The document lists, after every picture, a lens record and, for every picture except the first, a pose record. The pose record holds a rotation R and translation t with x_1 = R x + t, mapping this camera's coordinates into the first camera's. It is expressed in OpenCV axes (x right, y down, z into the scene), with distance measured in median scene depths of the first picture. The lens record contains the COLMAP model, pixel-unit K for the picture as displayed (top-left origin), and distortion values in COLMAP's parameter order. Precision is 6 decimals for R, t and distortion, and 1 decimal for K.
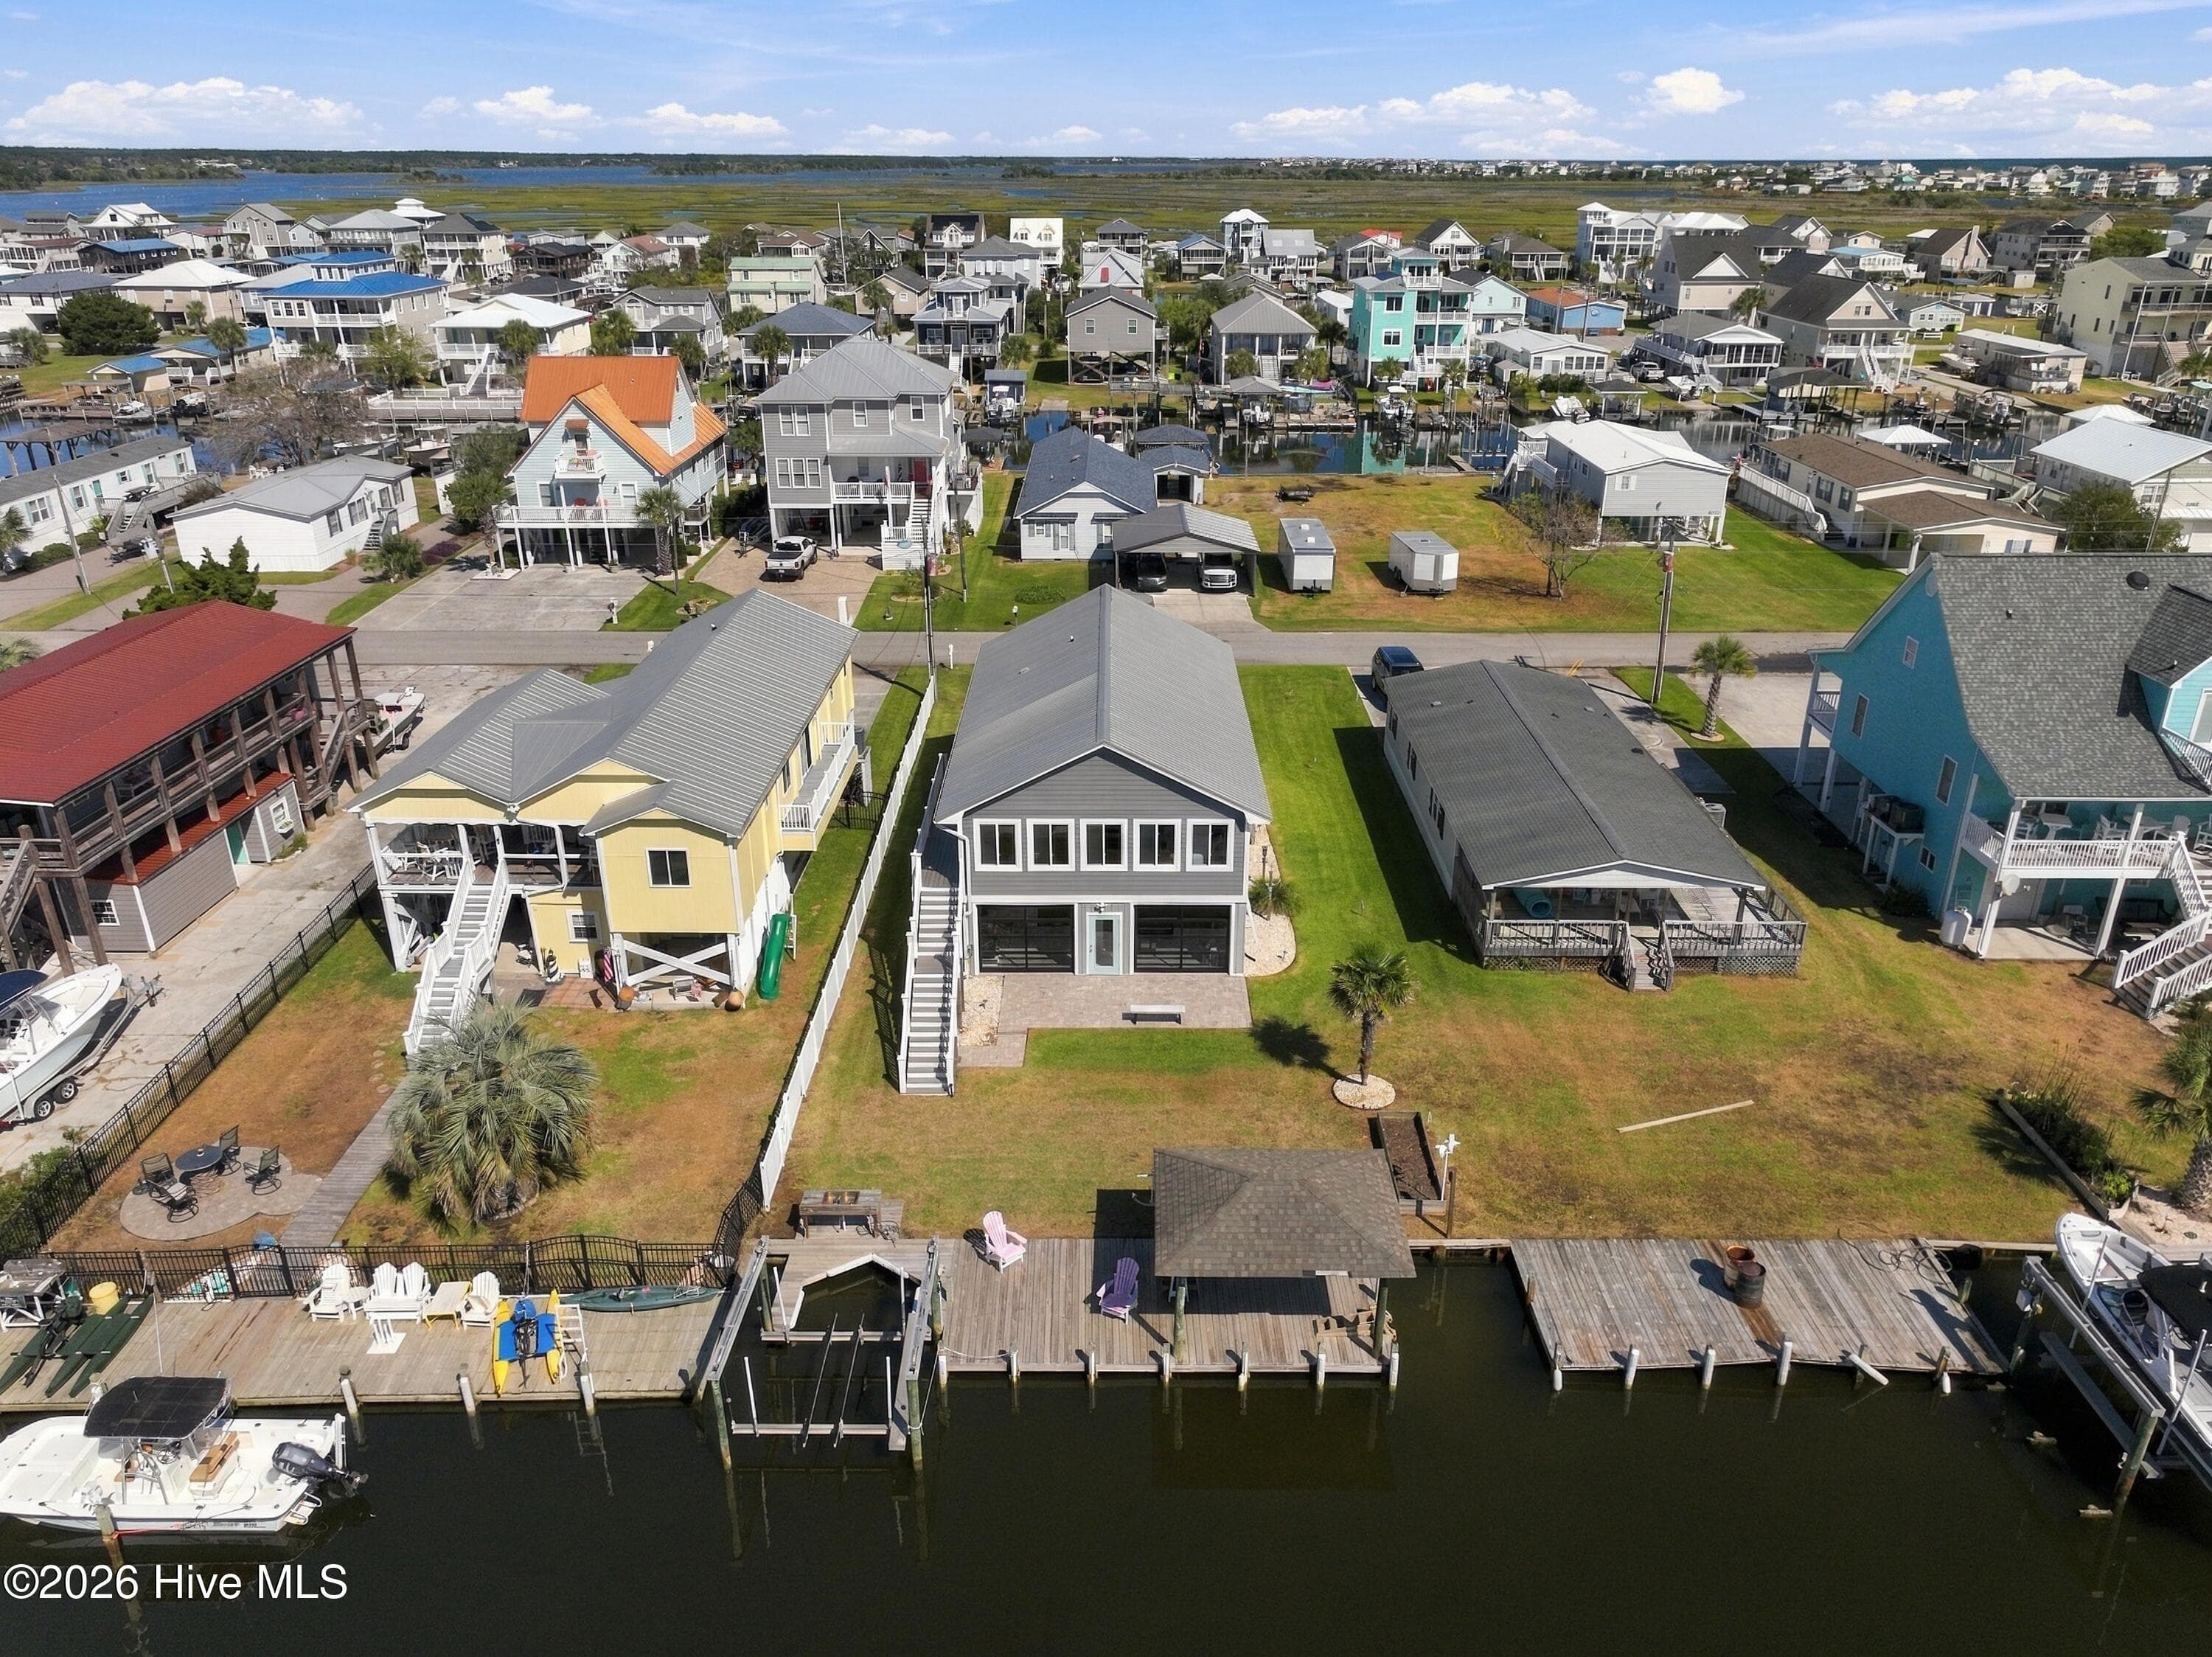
lens RADIAL K [[1560.5, 0, 1111.3], [0, 1560.5, 823.3], [0, 0, 1]] dist [-0.003653, 0.026228]
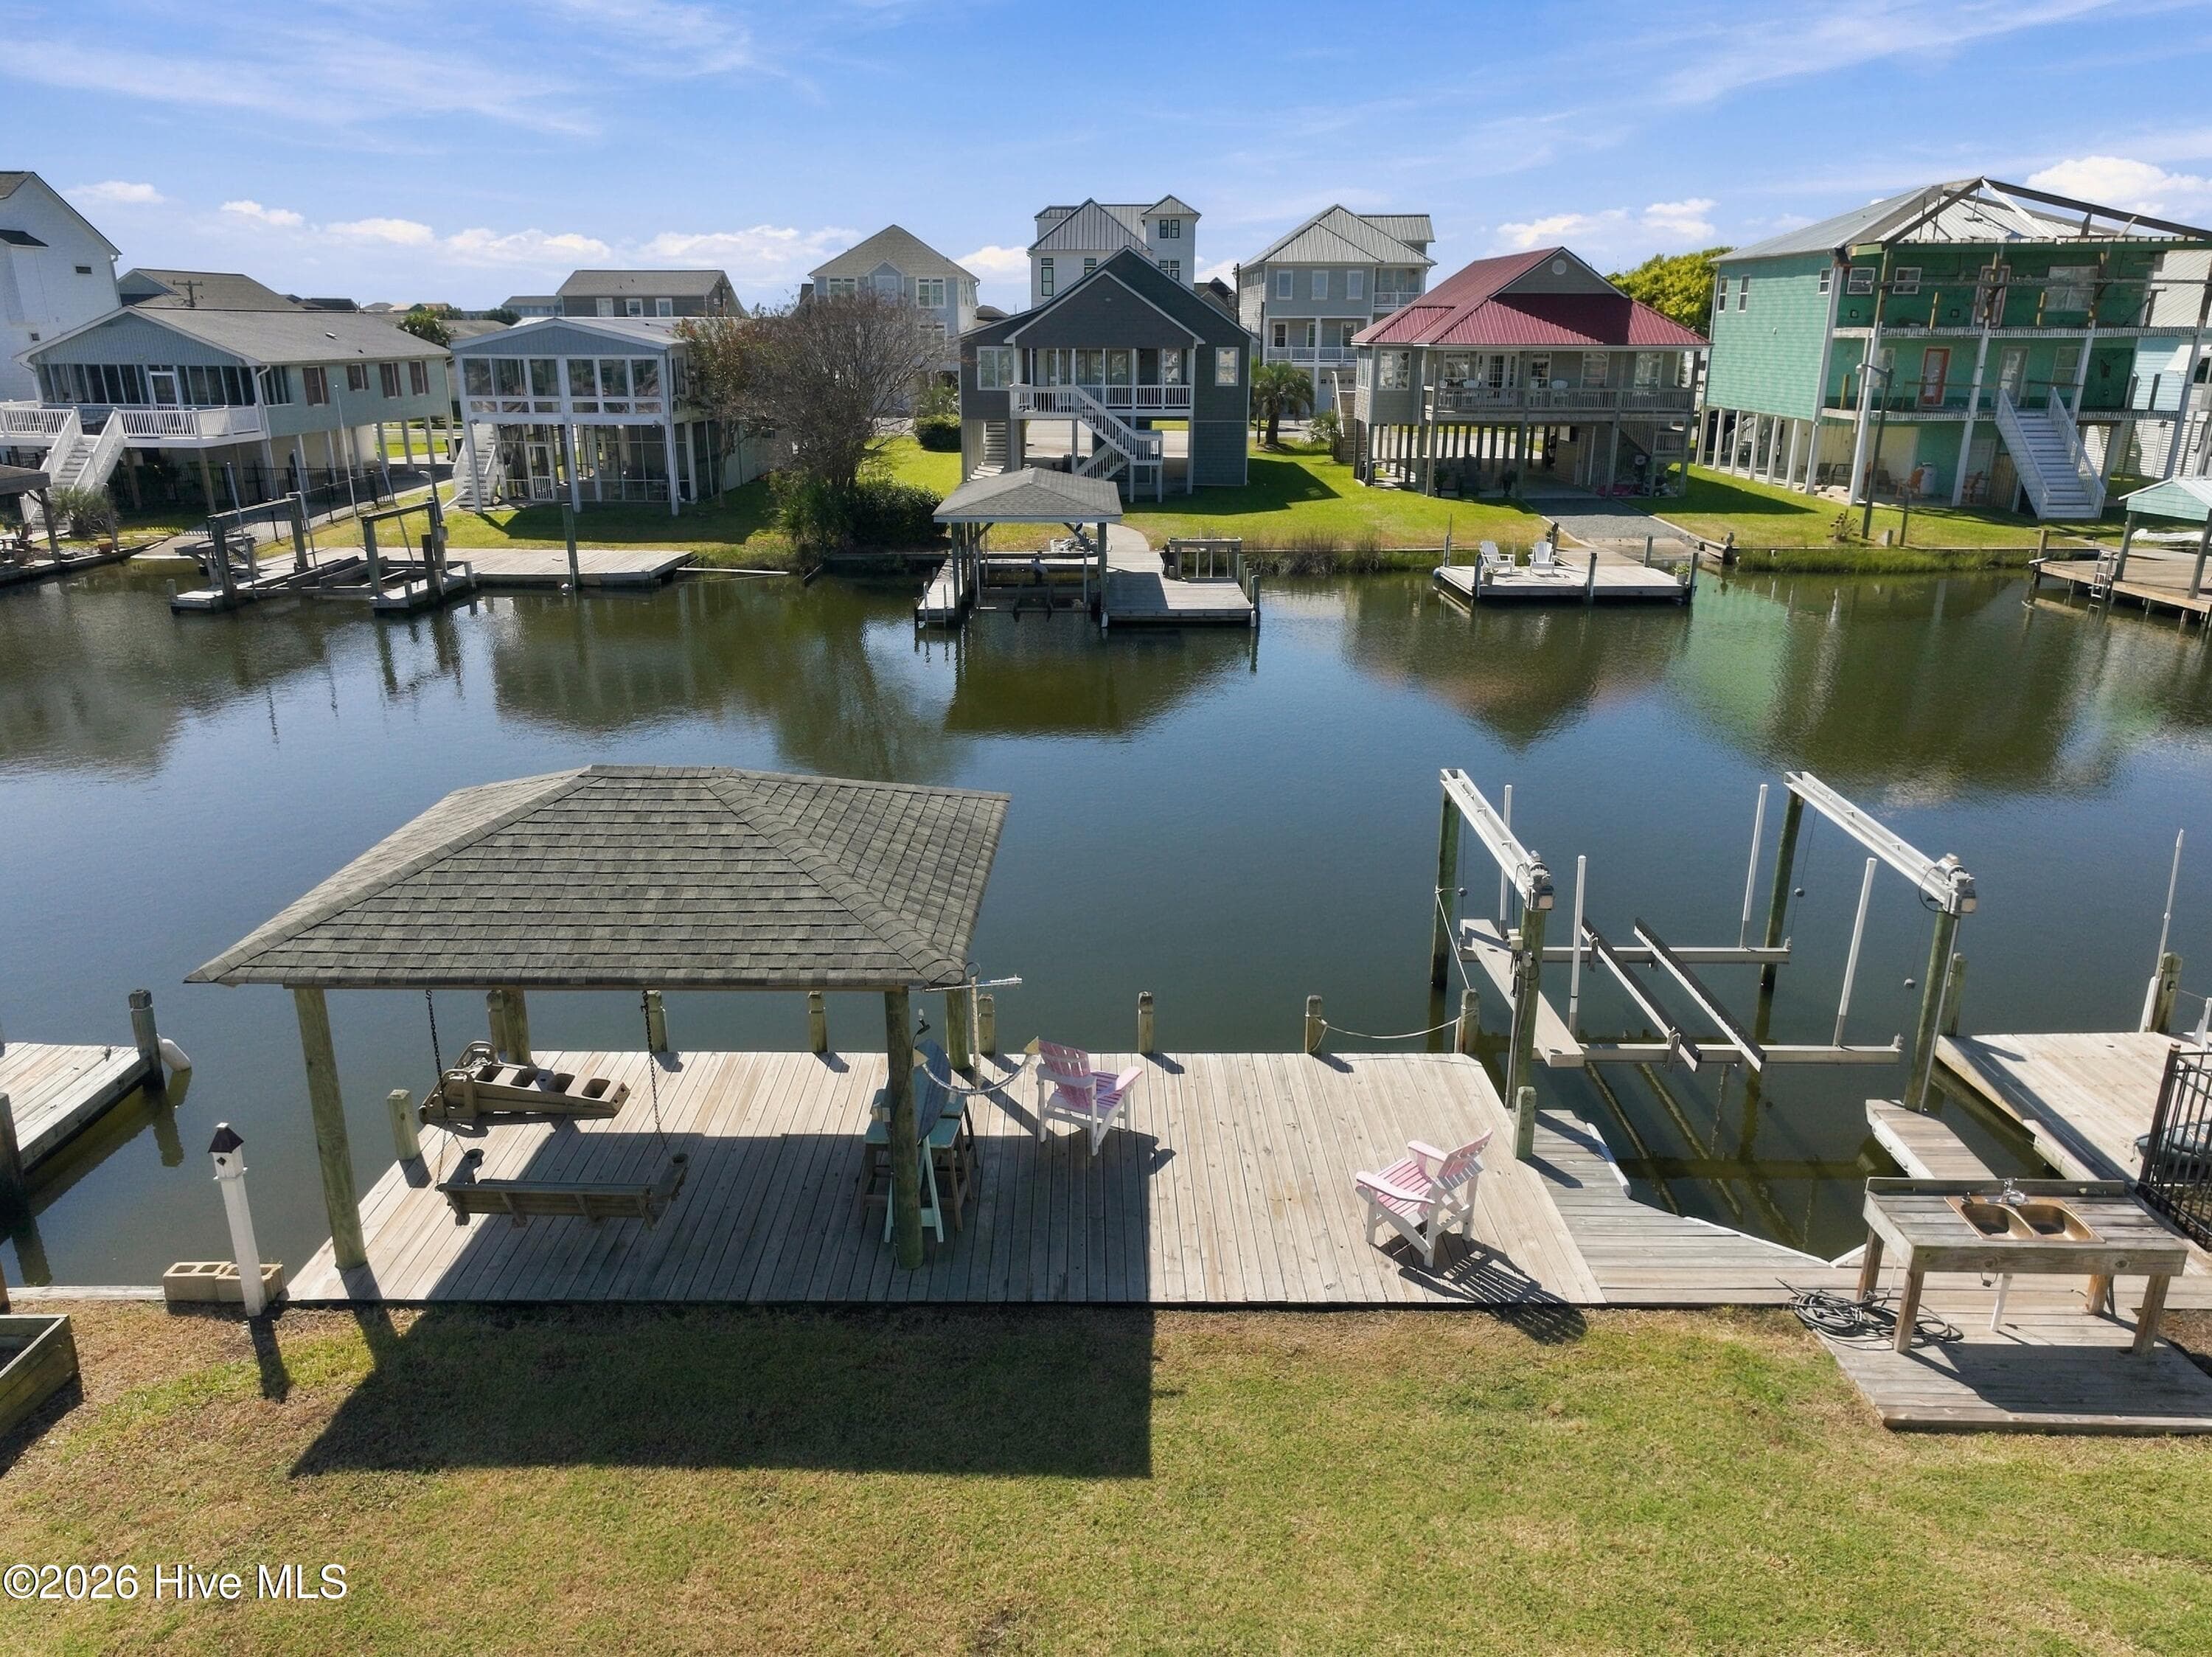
lens RADIAL K [[1560.5, 0, 1111.3], [0, 1560.5, 823.3], [0, 0, 1]] dist [-0.003653, 0.026228]
pose [[-0.999993, -0.003240, -0.002103, -0.001849], [-0.003825, 0.754366, 0.656443, -0.004733], [-0.000540, 0.656447, -0.754372, 0.940971]]
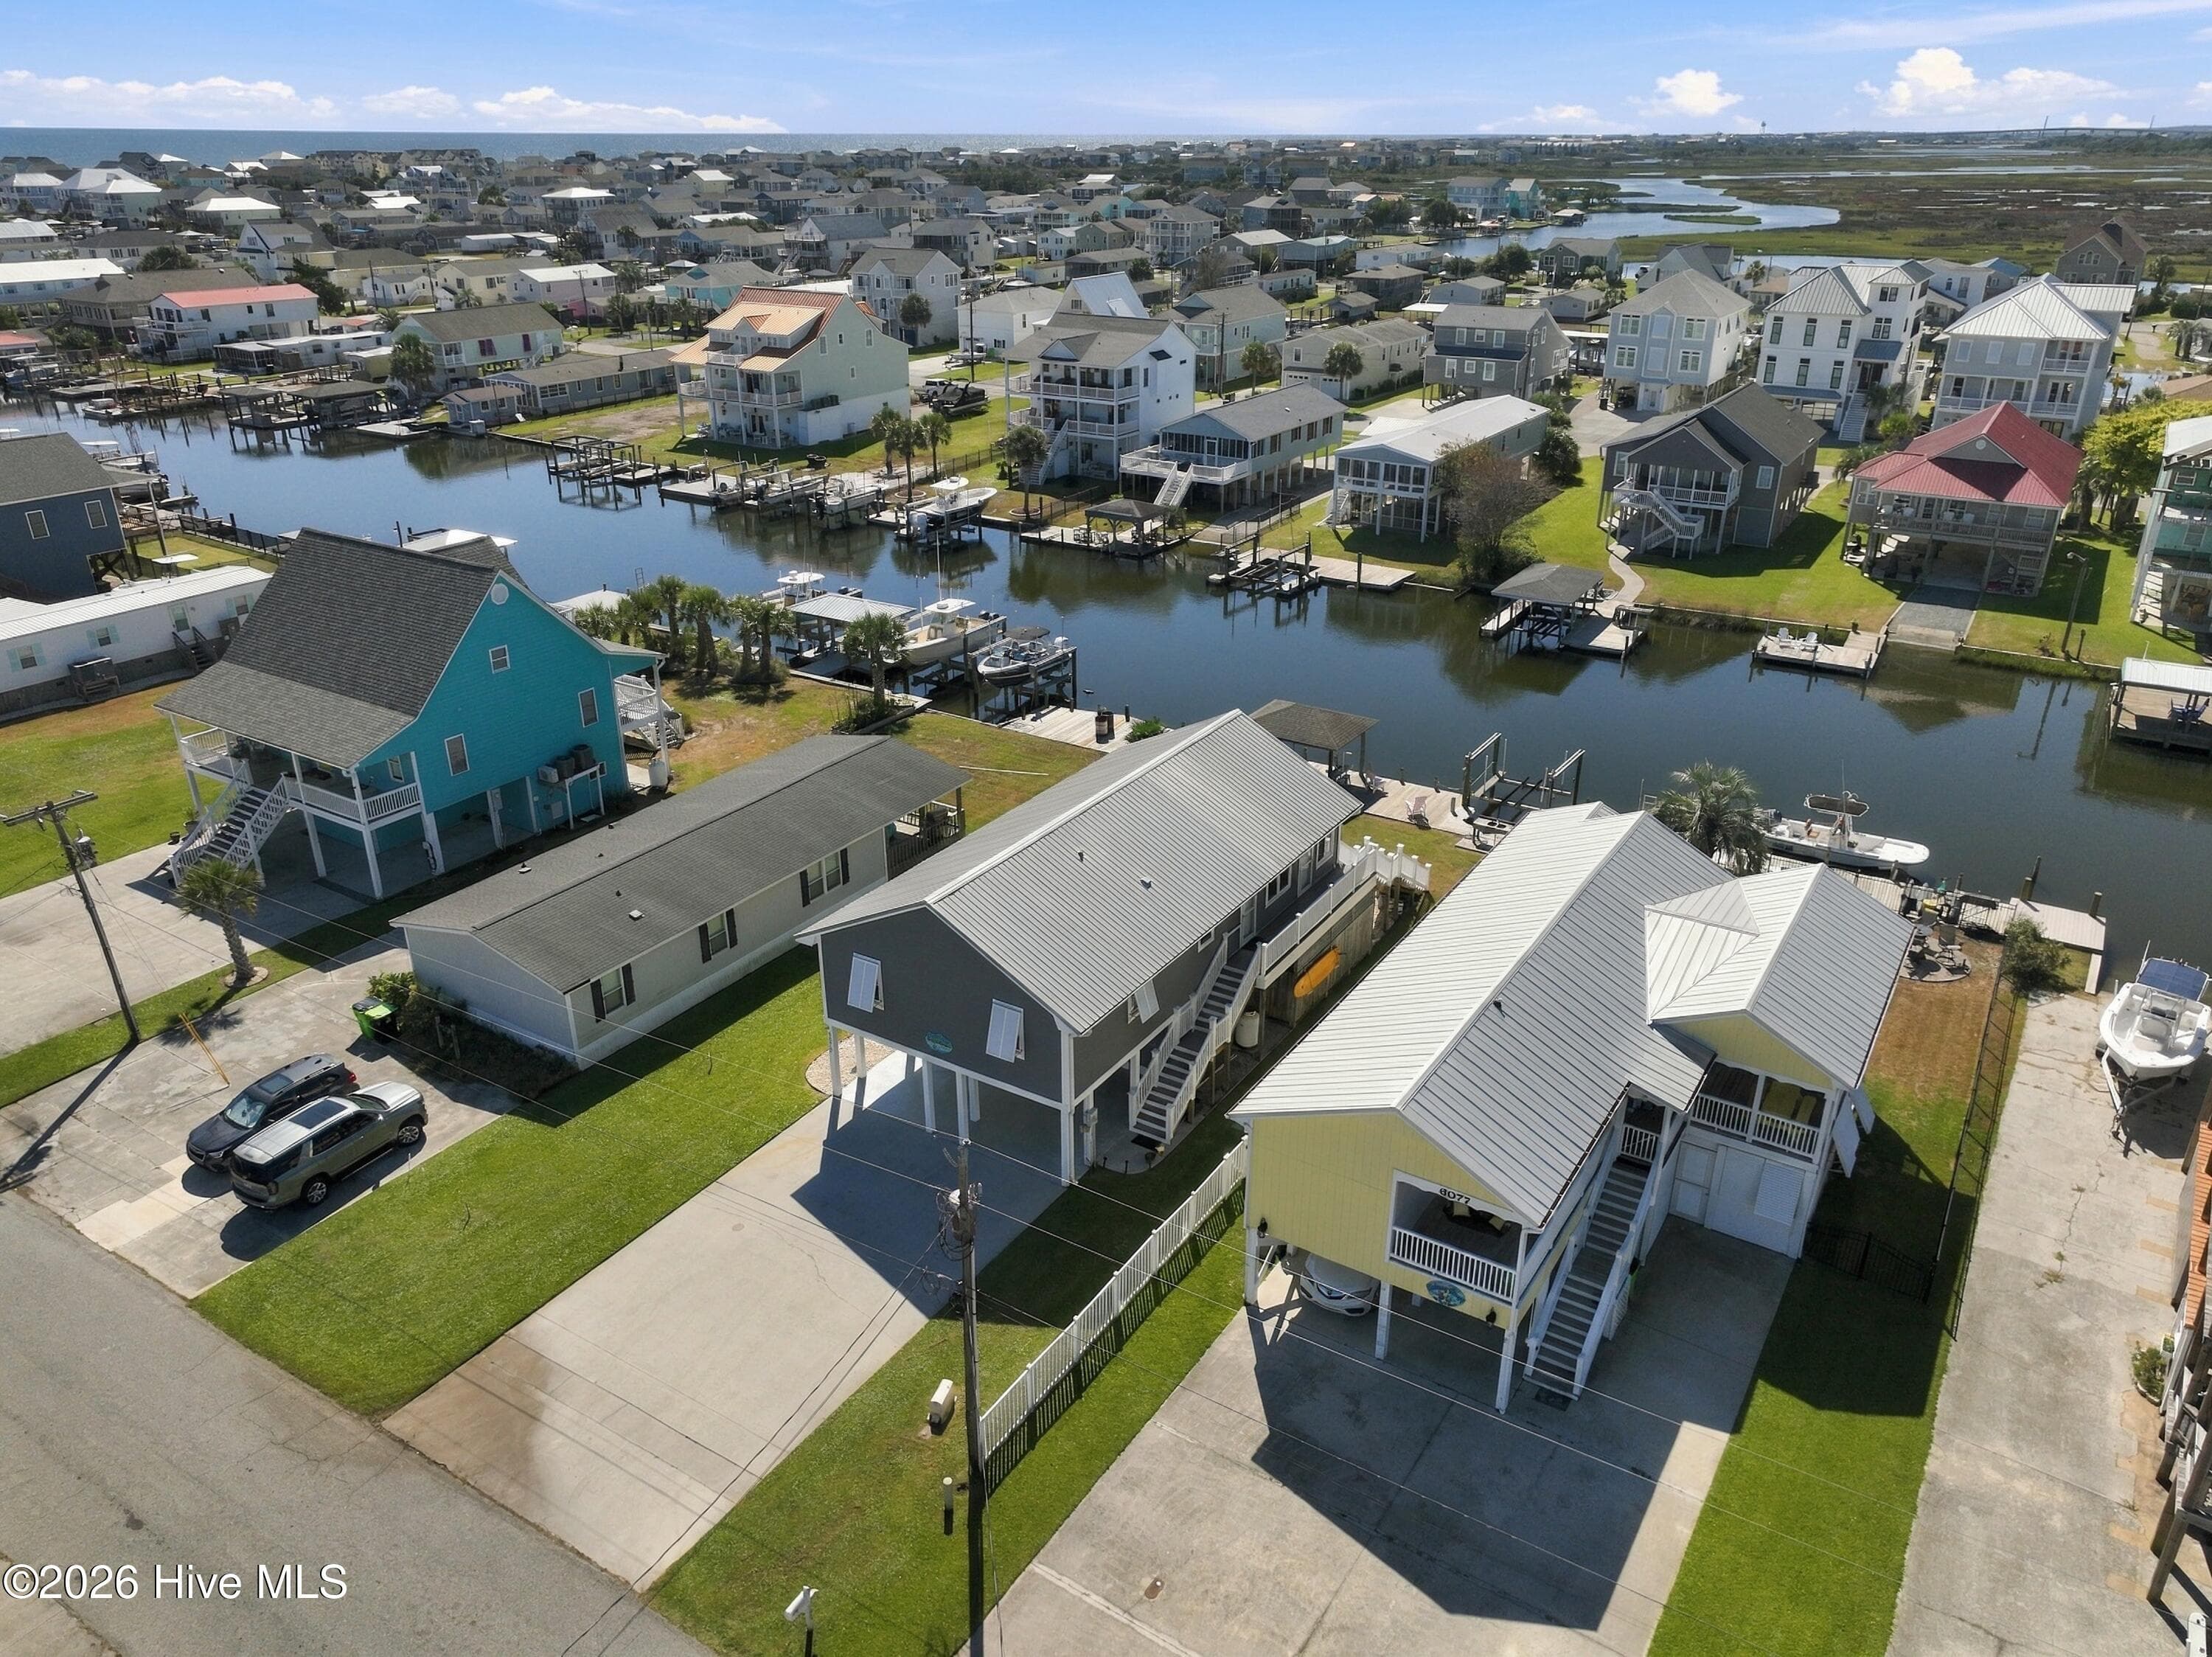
lens RADIAL K [[1560.5, 0, 1111.3], [0, 1560.5, 823.3], [0, 0, 1]] dist [-0.003653, 0.026228]
pose [[-0.846726, -0.218545, 0.485071, -0.519615], [0.207482, 0.703906, 0.679314, -0.817705], [-0.489905, 0.675836, -0.550672, 1.730927]]
